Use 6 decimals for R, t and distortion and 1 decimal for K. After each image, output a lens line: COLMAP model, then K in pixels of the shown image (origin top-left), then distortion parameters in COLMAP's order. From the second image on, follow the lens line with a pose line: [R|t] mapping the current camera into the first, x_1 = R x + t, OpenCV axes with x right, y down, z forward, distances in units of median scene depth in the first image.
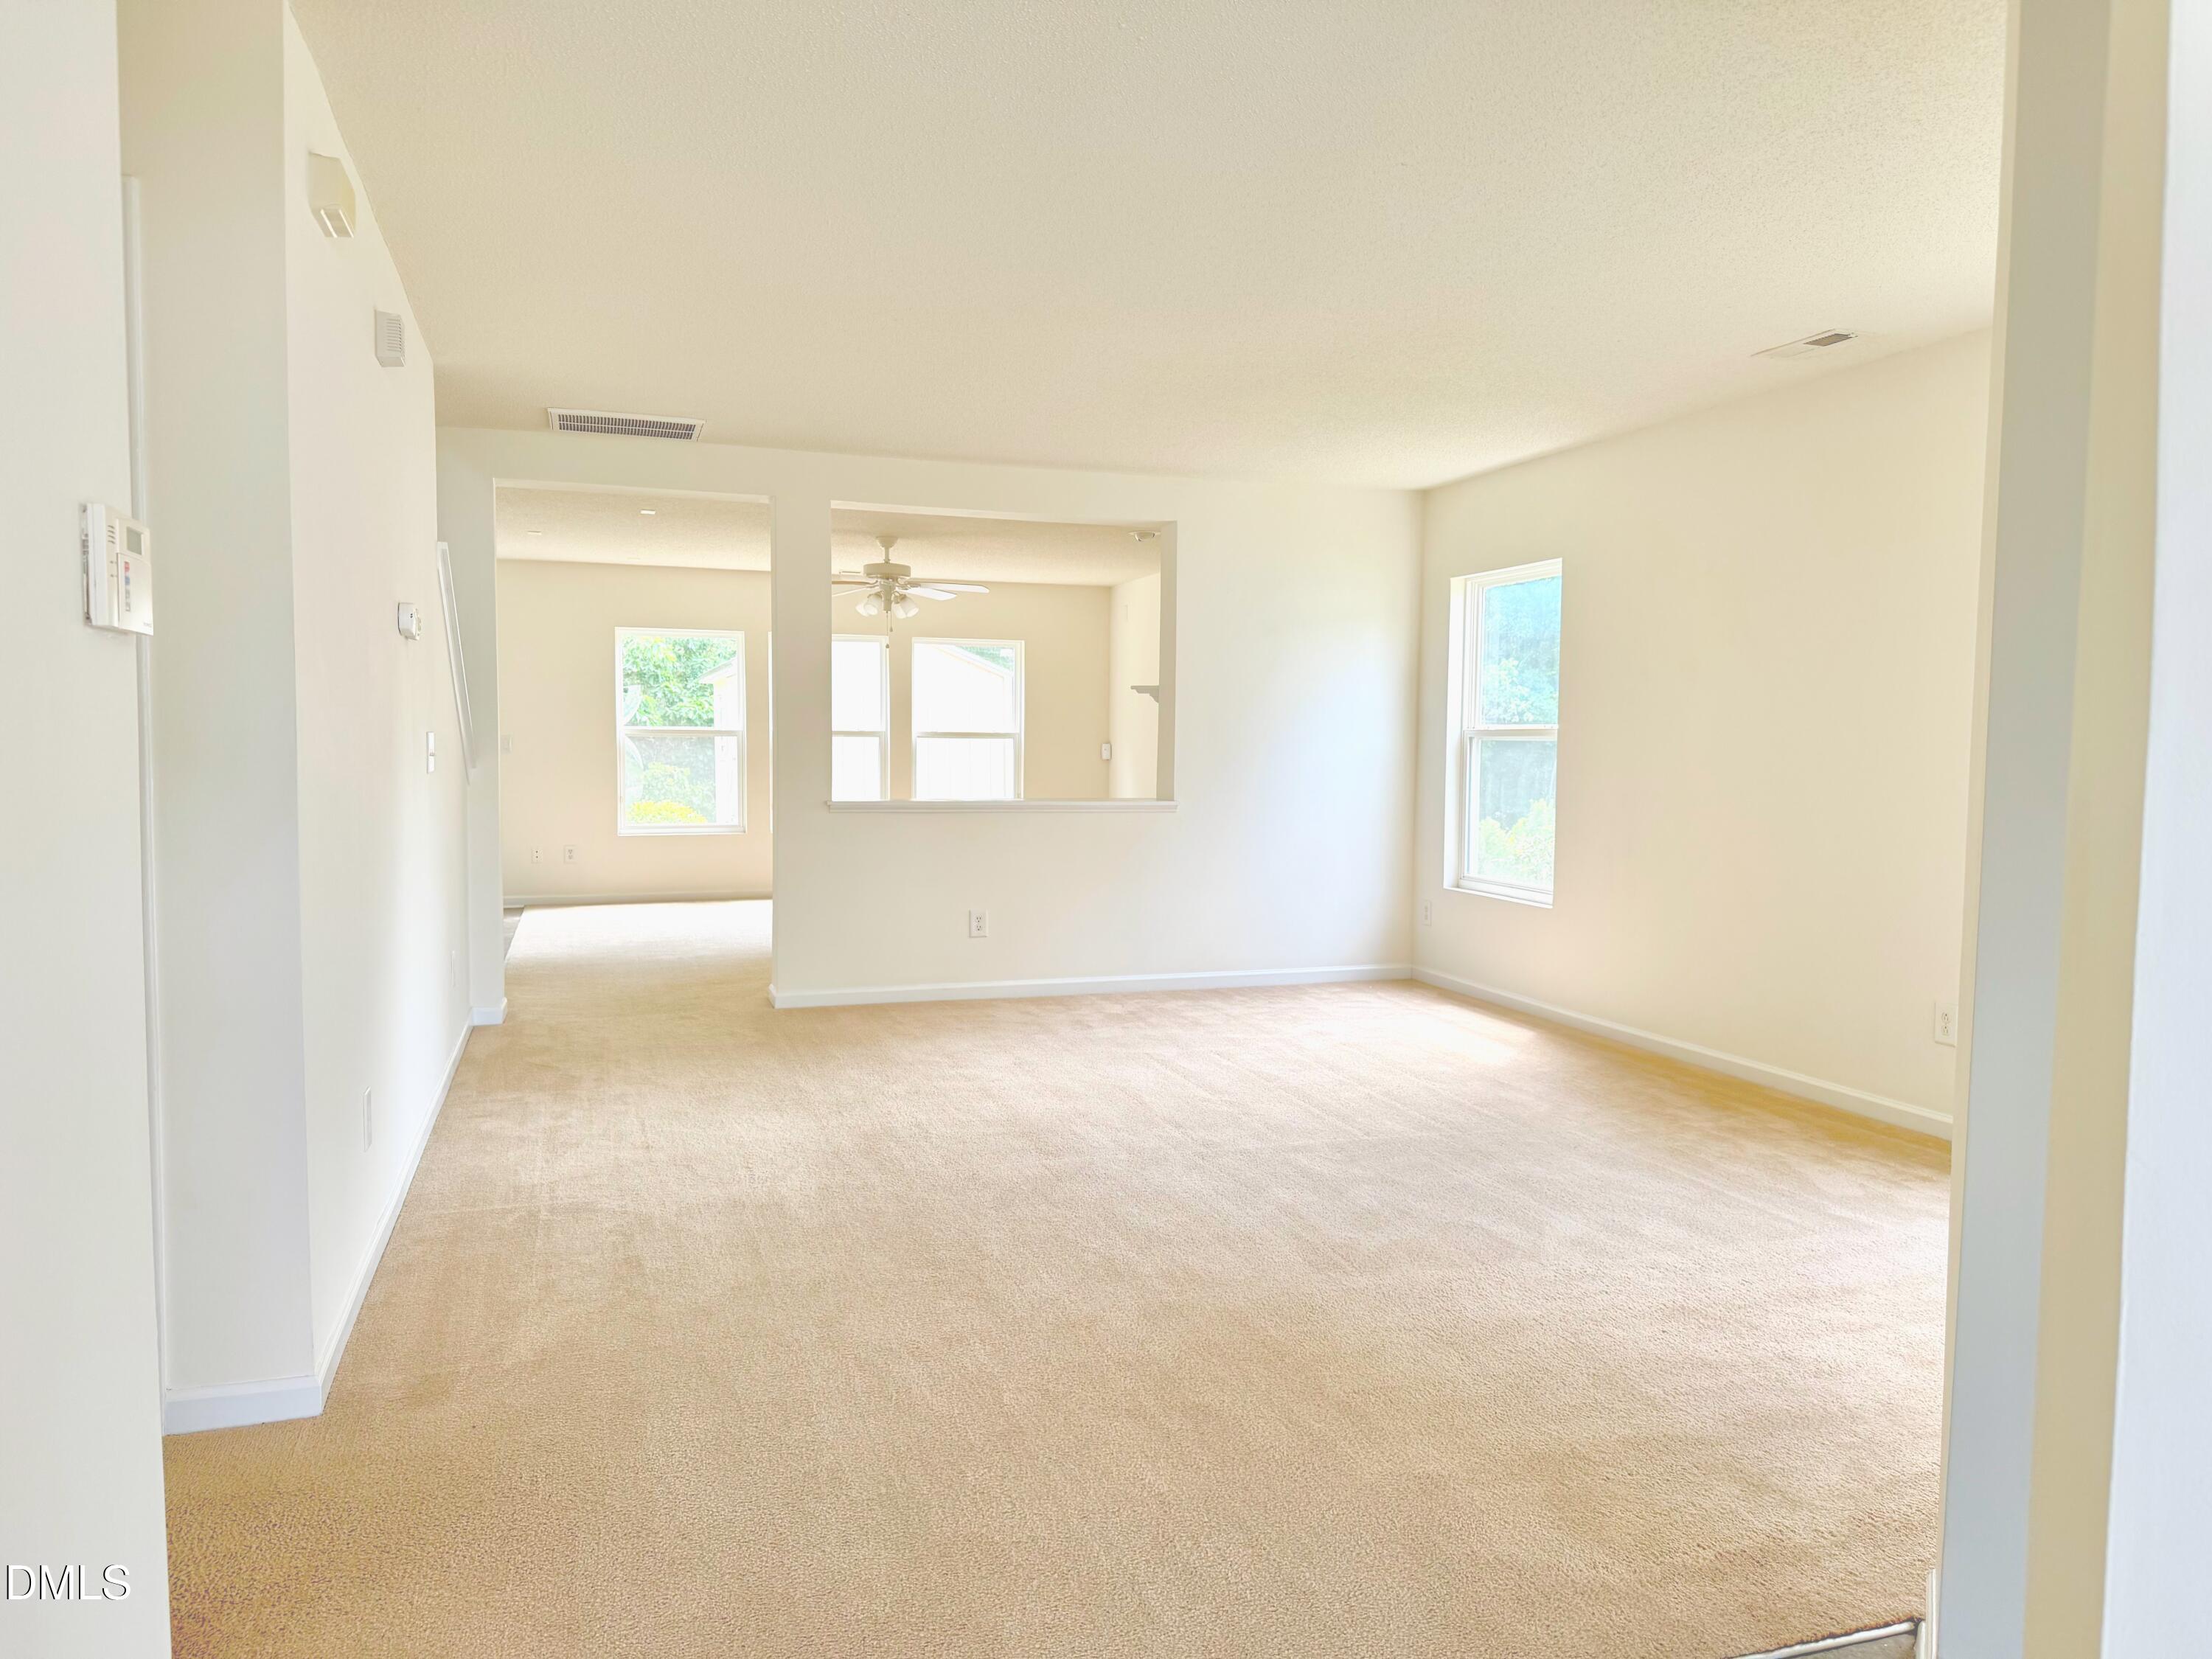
lens RADIAL K [[1540.9, 0, 1111.5], [0, 1540.9, 826.5], [0, 0, 1]] dist [0.040369, -0.006612]
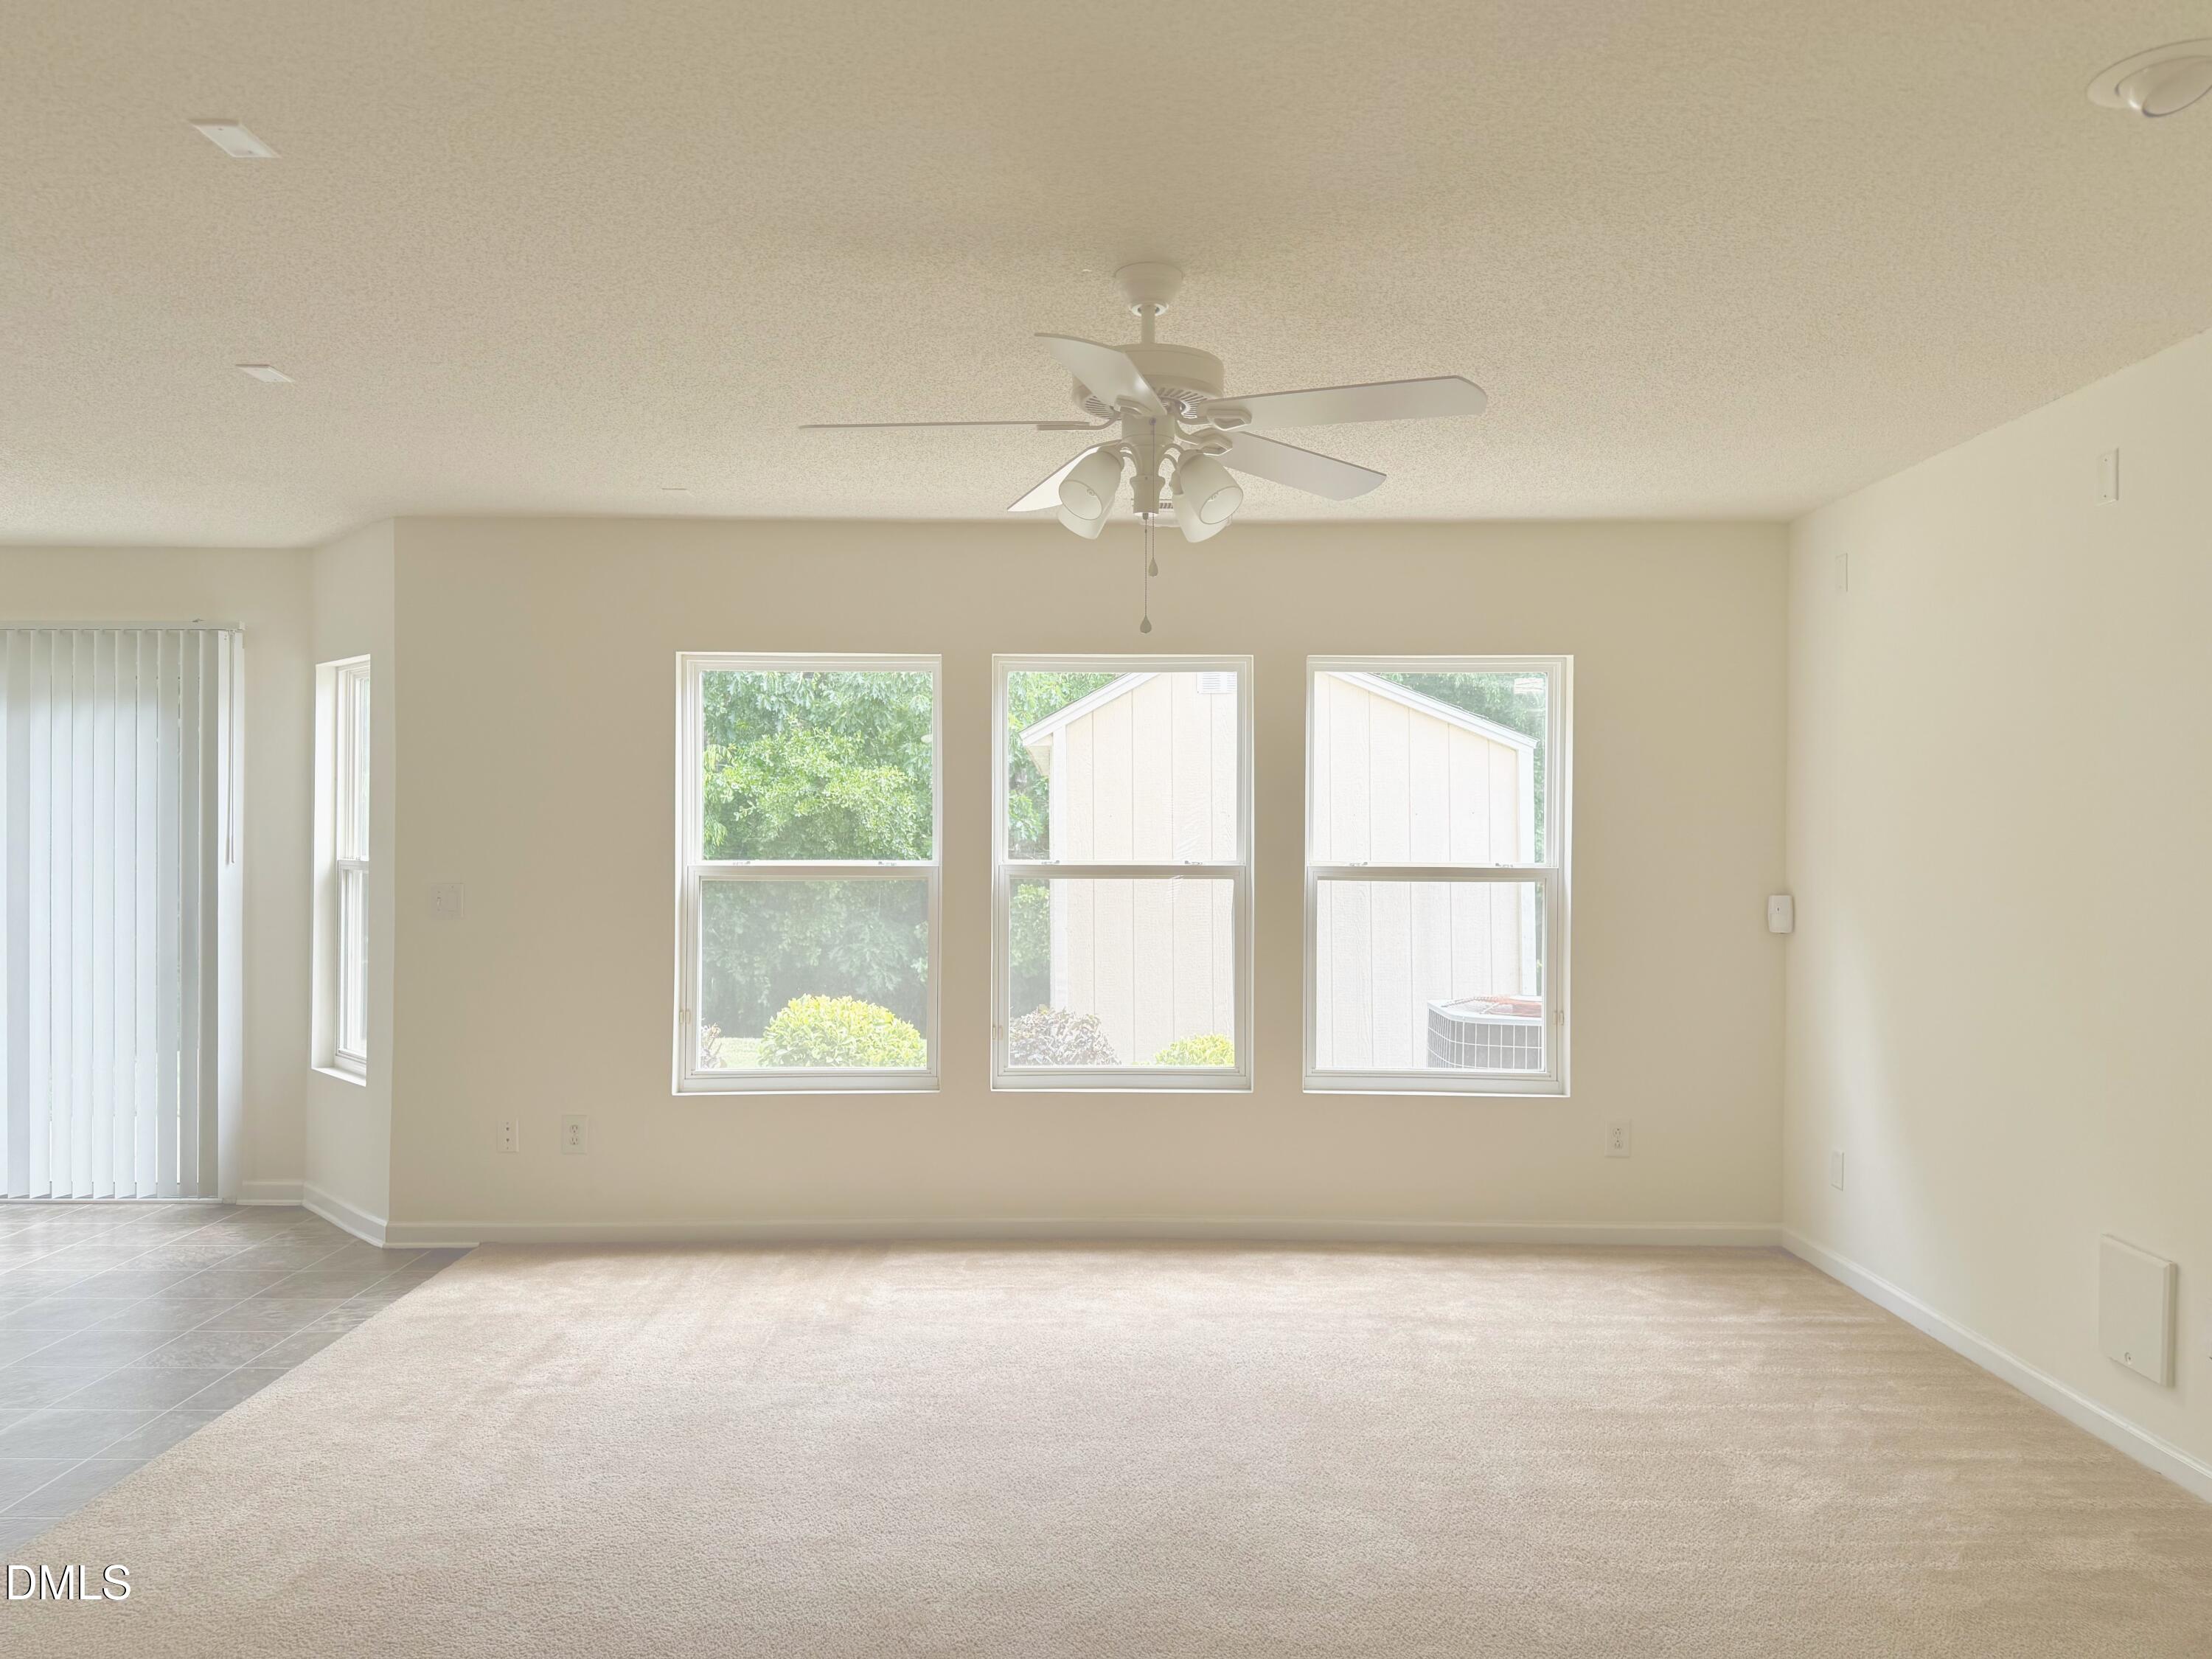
lens RADIAL K [[1540.9, 0, 1099.8], [0, 1540.9, 826.2], [0, 0, 1]] dist [0.040369, -0.006612]
pose [[0.942040, -0.010558, -0.335334, -0.037583], [-0.020009, 0.995958, -0.087567, -0.033533], [0.334903, 0.089201, 0.938021, 0.570253]]
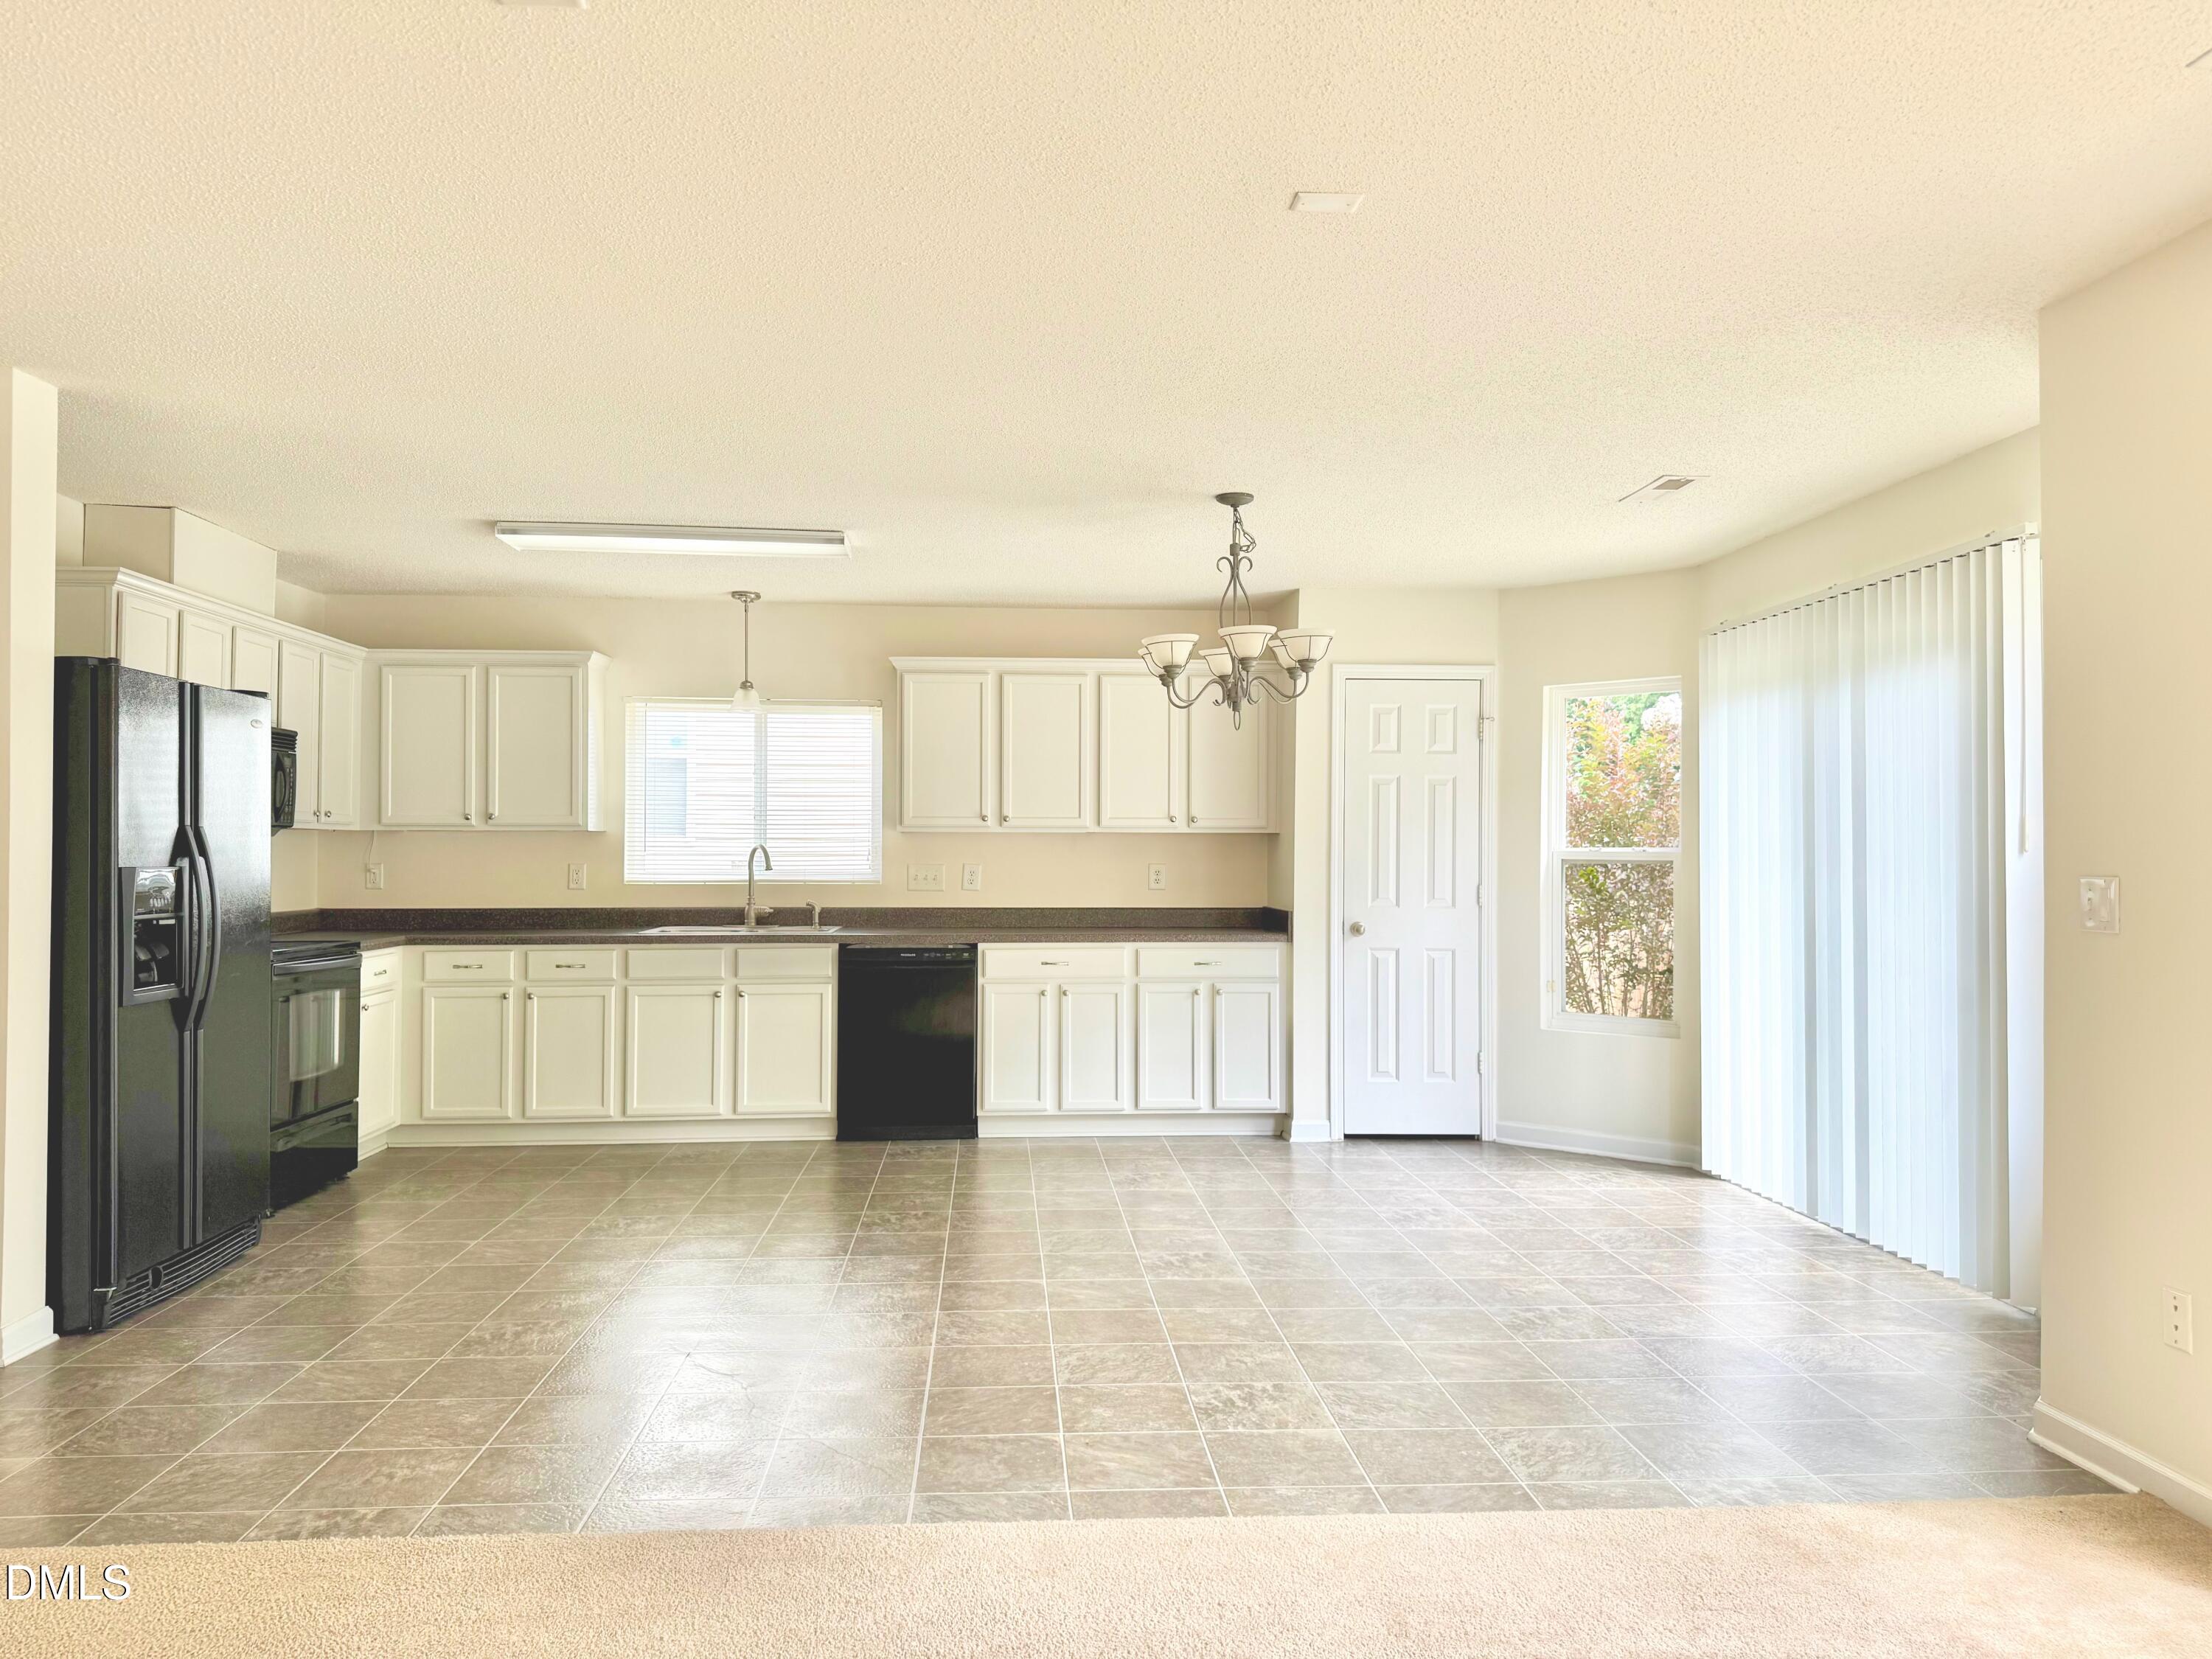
lens RADIAL K [[1540.9, 0, 1094.5], [0, 1540.9, 845.3], [0, 0, 1]] dist [0.040369, -0.006612]
pose [[-0.258582, -0.025133, -0.965662, -0.052531], [-0.068609, 0.997615, -0.007593, -0.044053], [0.963550, 0.064289, -0.259690, 0.840899]]
